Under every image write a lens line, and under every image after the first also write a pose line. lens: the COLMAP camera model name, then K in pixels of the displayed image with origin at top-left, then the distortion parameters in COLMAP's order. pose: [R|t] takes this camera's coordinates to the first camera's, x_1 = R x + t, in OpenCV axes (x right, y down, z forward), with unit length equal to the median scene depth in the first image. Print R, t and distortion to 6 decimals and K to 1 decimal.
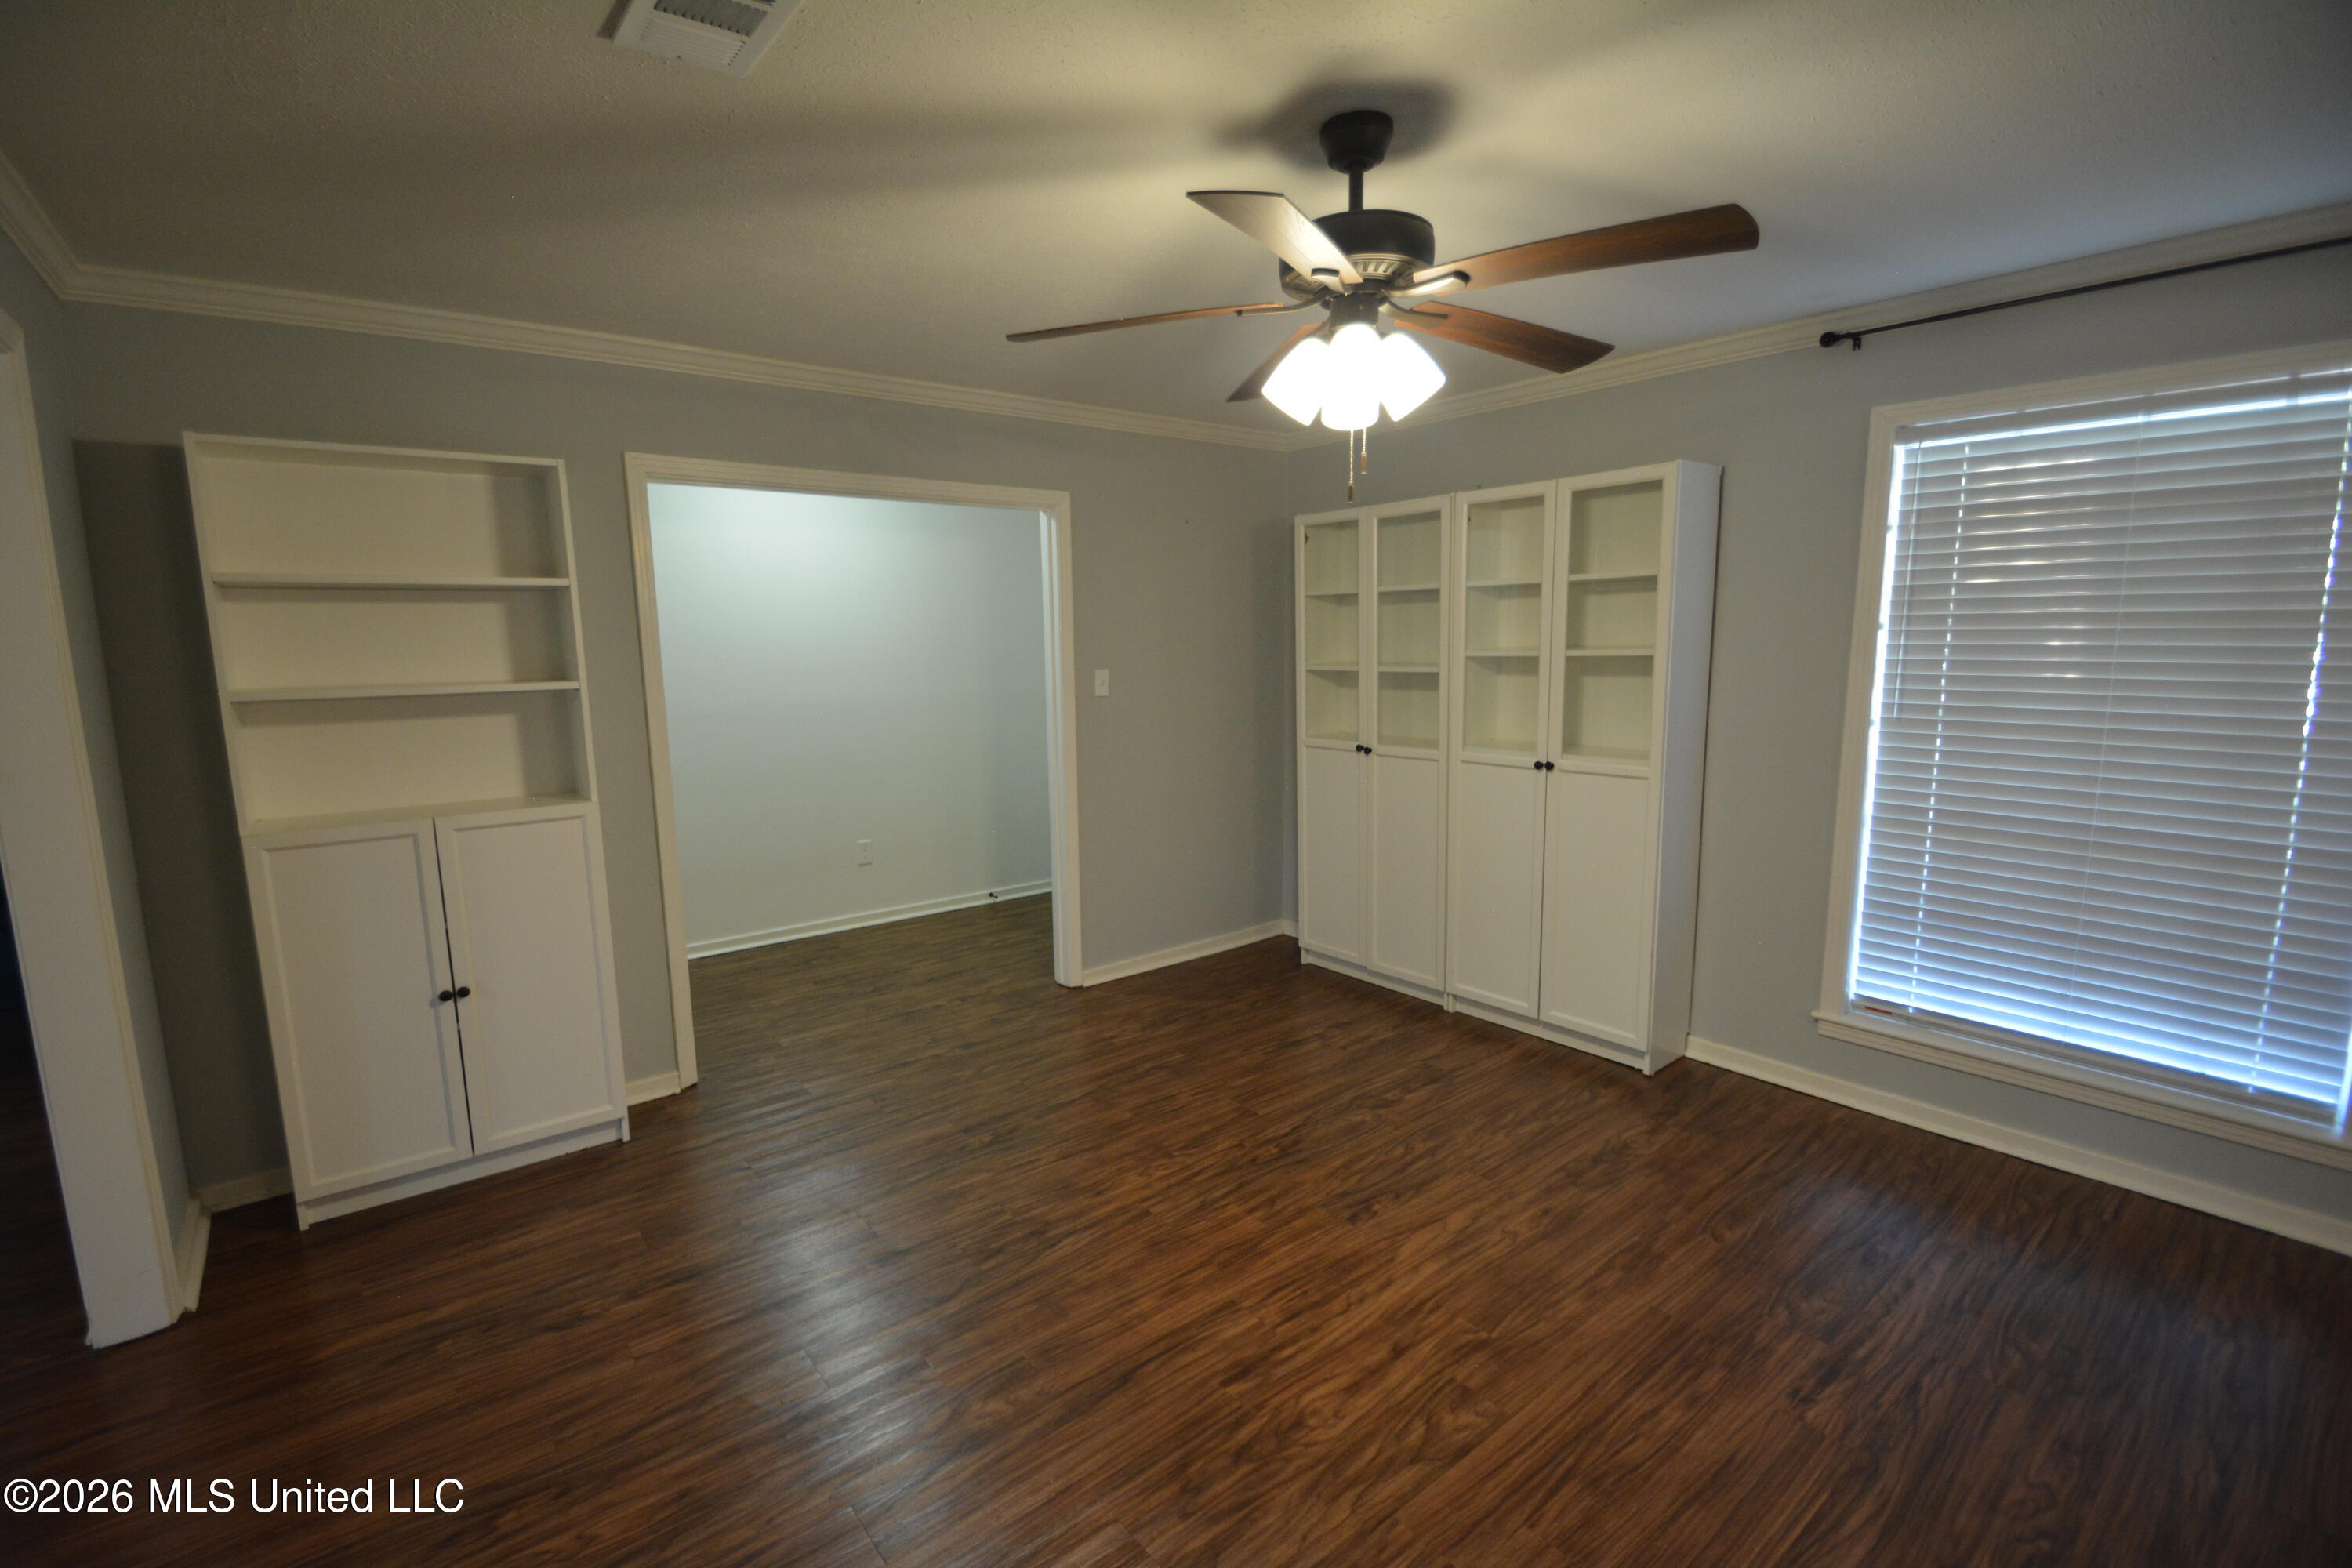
lens RADIAL K [[1026.0, 0, 1137.2], [0, 1026.0, 790.9], [0, 0, 1]] dist [0.014975, -0.018392]
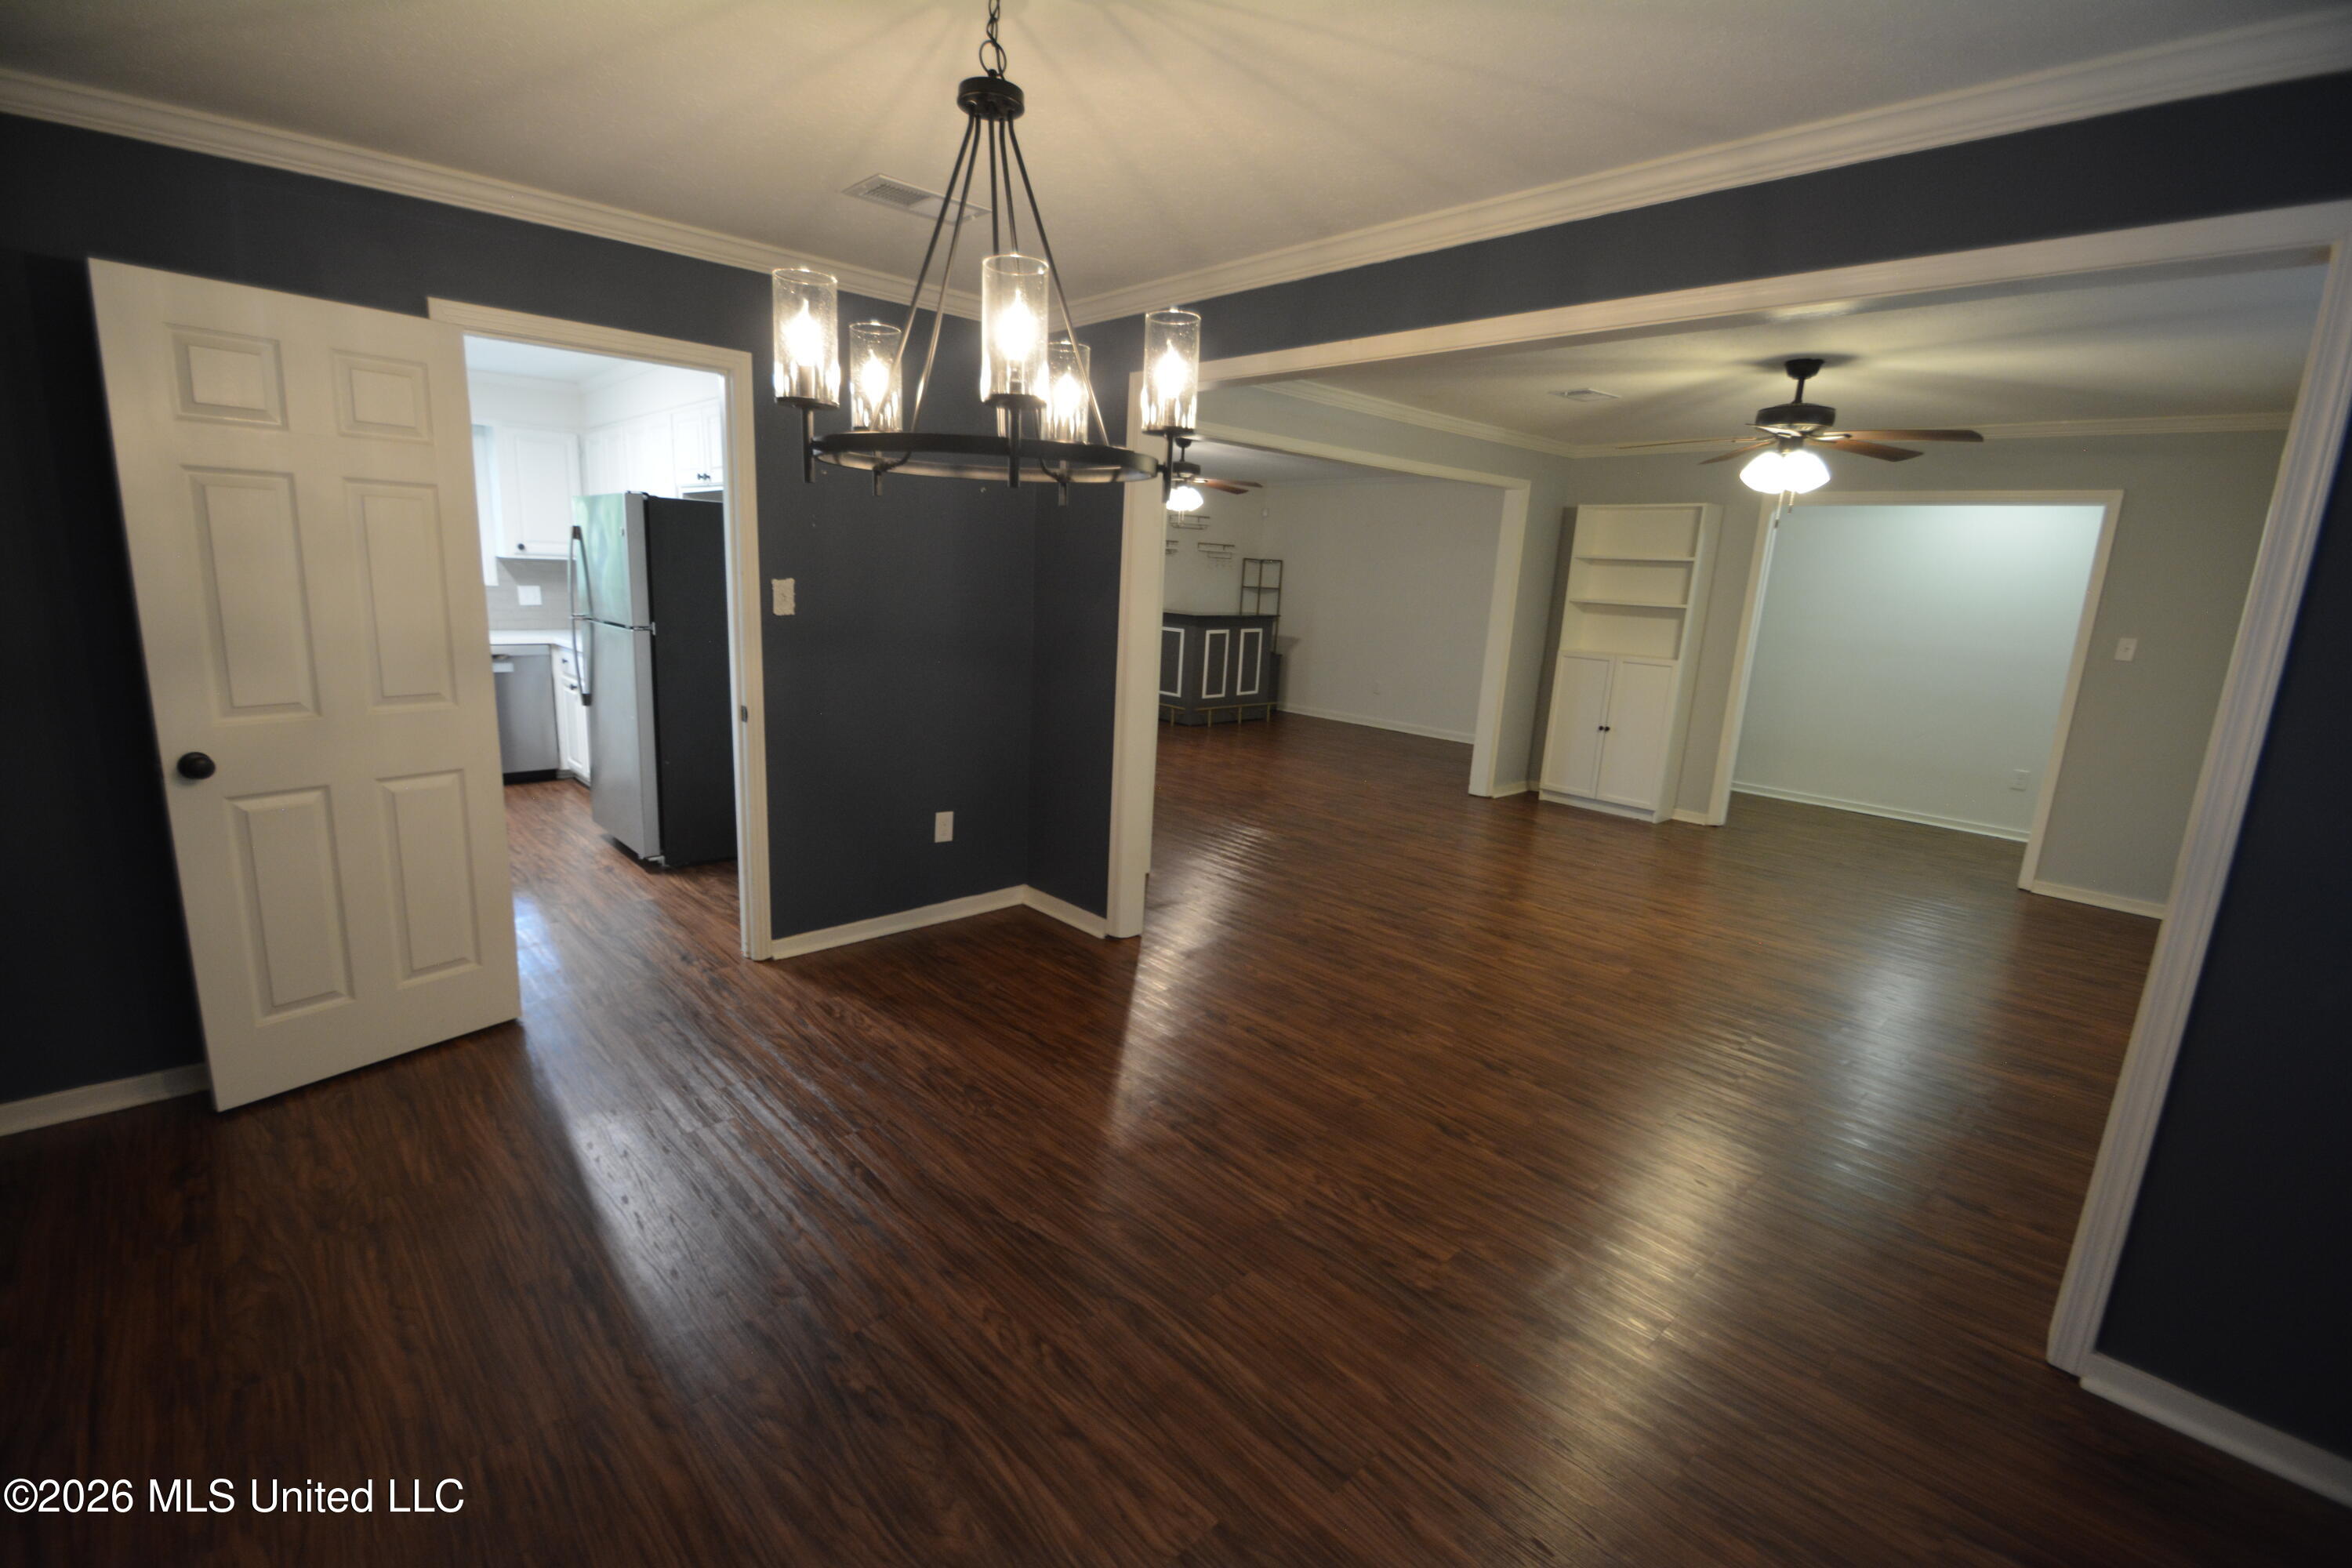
lens RADIAL K [[1026.0, 0, 1137.2], [0, 1026.0, 790.9], [0, 0, 1]] dist [0.014975, -0.018392]
pose [[0.075869, 0.230604, -0.970085, 1.857186], [-0.199219, 0.956780, 0.211860, 0.048783], [0.977014, 0.177186, 0.118531, -0.386967]]
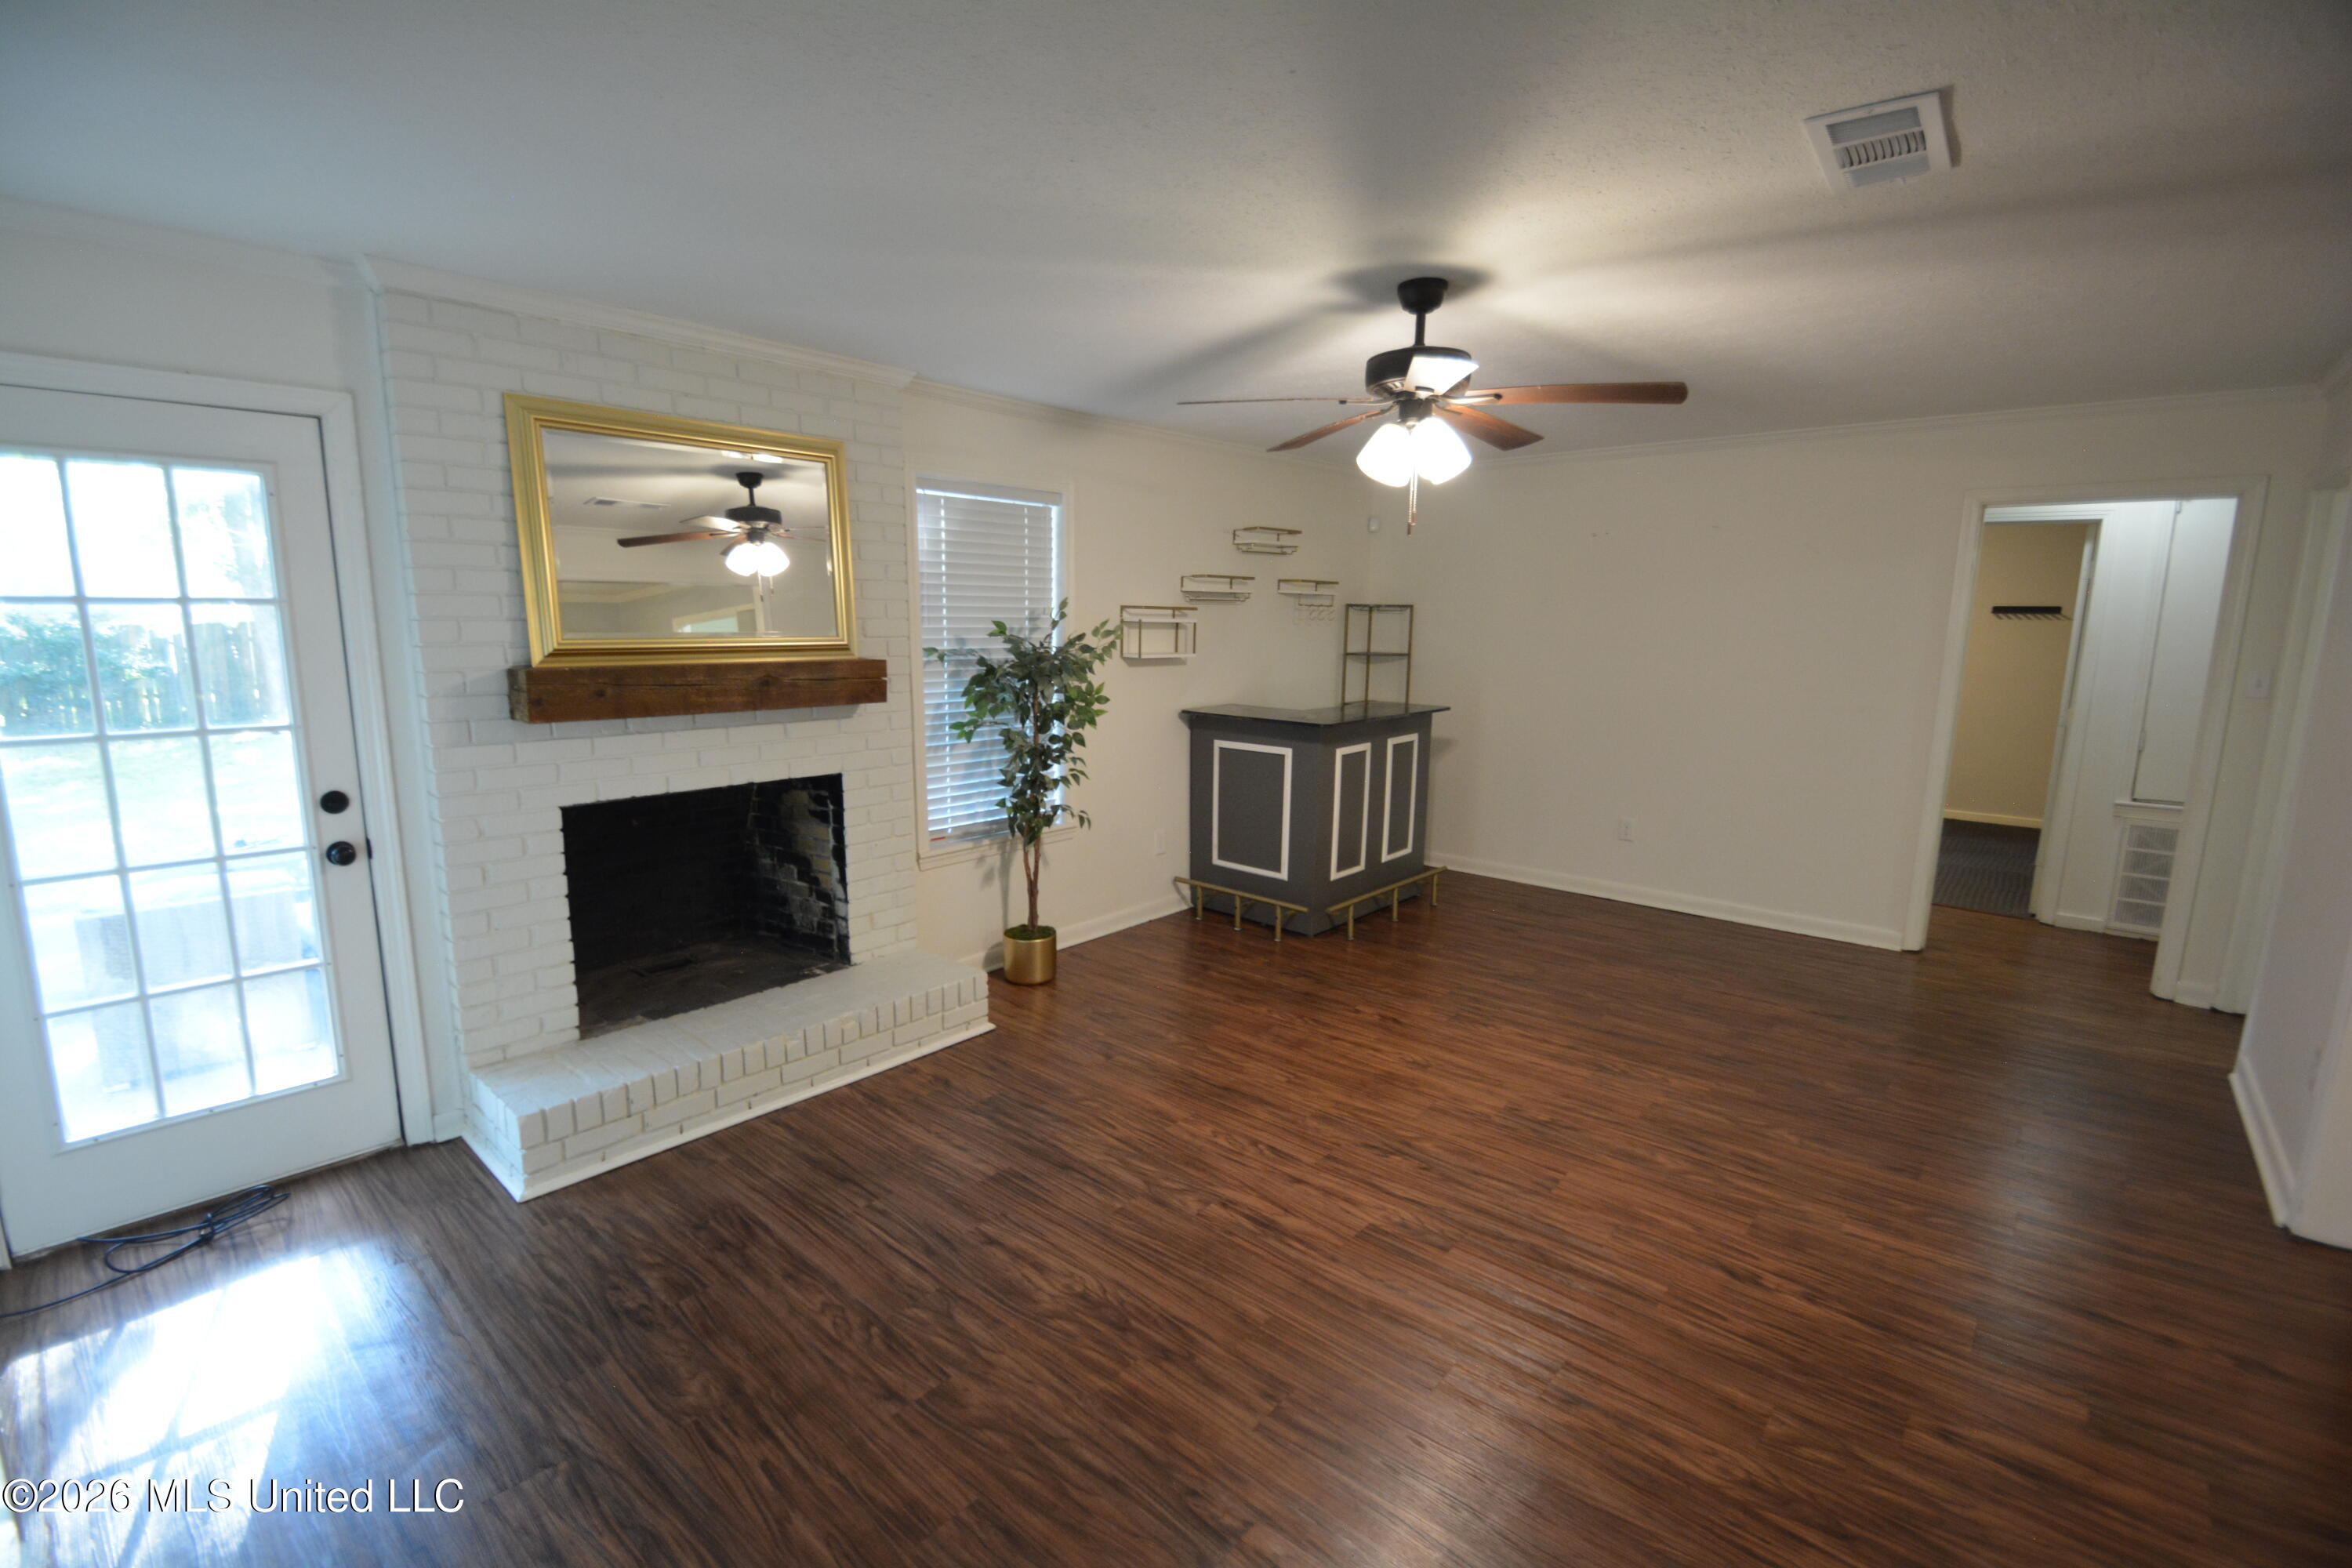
lens RADIAL K [[1026.0, 0, 1137.2], [0, 1026.0, 790.9], [0, 0, 1]] dist [0.014975, -0.018392]
pose [[0.170753, 0.180434, -0.968652, -0.196021], [-0.159893, 0.975134, 0.153456, 0.077018], [0.972254, 0.128678, 0.195357, -0.522037]]
